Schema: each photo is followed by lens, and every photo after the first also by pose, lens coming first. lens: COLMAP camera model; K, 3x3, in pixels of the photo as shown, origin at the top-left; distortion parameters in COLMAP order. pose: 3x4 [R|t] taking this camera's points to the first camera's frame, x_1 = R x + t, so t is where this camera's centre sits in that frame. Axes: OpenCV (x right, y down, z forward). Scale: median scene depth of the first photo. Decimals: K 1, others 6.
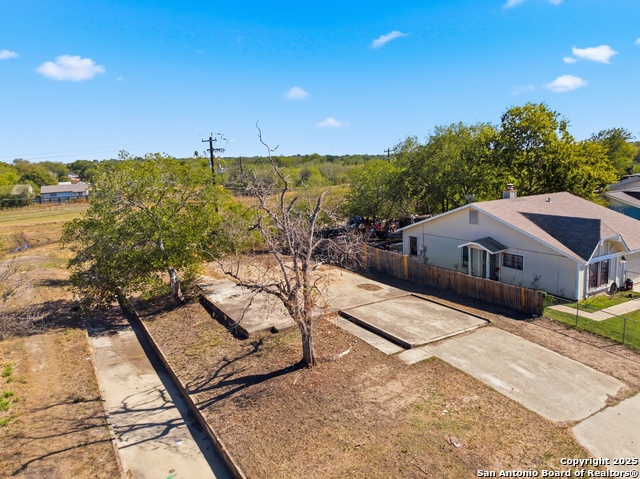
lens RADIAL K [[472.4, 0, 319.0], [0, 472.4, 243.0], [0, 0, 1]] dist [0.001216, 0.003782]
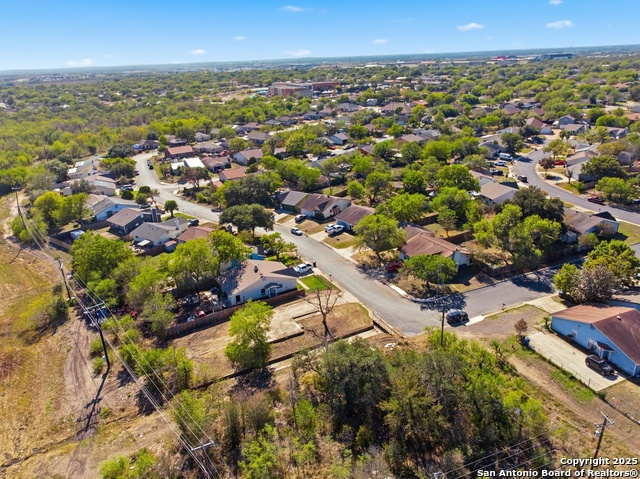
lens RADIAL K [[472.4, 0, 319.0], [0, 472.4, 243.0], [0, 0, 1]] dist [0.001216, 0.003782]
pose [[0.032714, -0.330429, 0.943264, -3.513200], [0.208974, 0.925170, 0.316843, -1.649457], [-0.977374, 0.186753, 0.099318, 0.389703]]
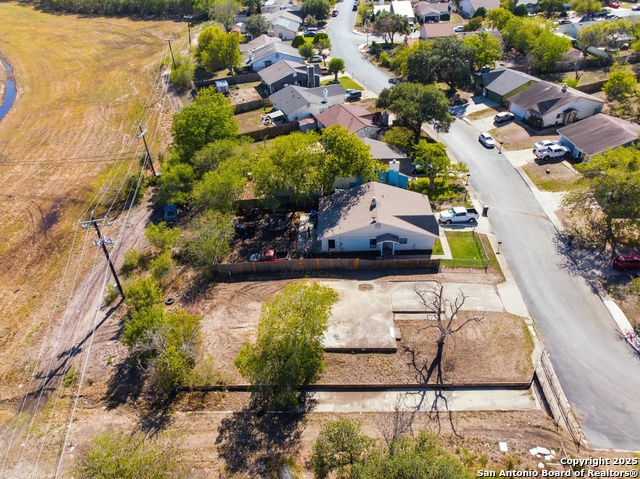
lens RADIAL K [[472.4, 0, 319.0], [0, 472.4, 243.0], [0, 0, 1]] dist [0.001216, 0.003782]
pose [[0.517987, -0.500227, 0.693875, -1.605617], [0.164692, 0.854326, 0.492954, -1.350737], [-0.839384, -0.141068, 0.524913, 0.248131]]
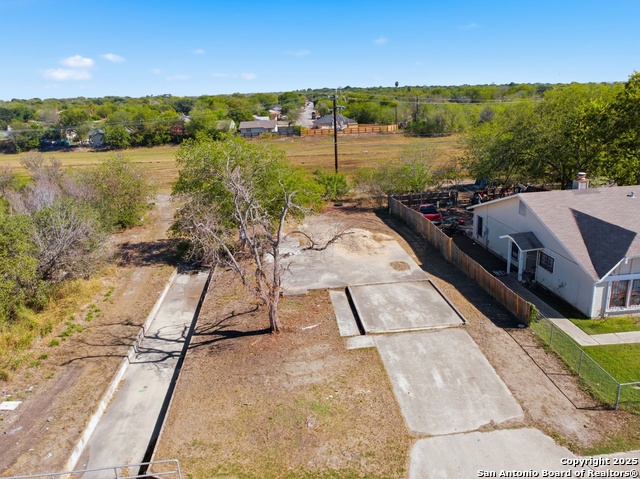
lens RADIAL K [[472.4, 0, 319.0], [0, 472.4, 243.0], [0, 0, 1]] dist [0.001216, 0.003782]
pose [[0.912060, 0.126187, -0.390158, 0.457188], [-0.068951, 0.985121, 0.157426, -0.144986], [0.404218, -0.116680, 0.907190, -0.030021]]
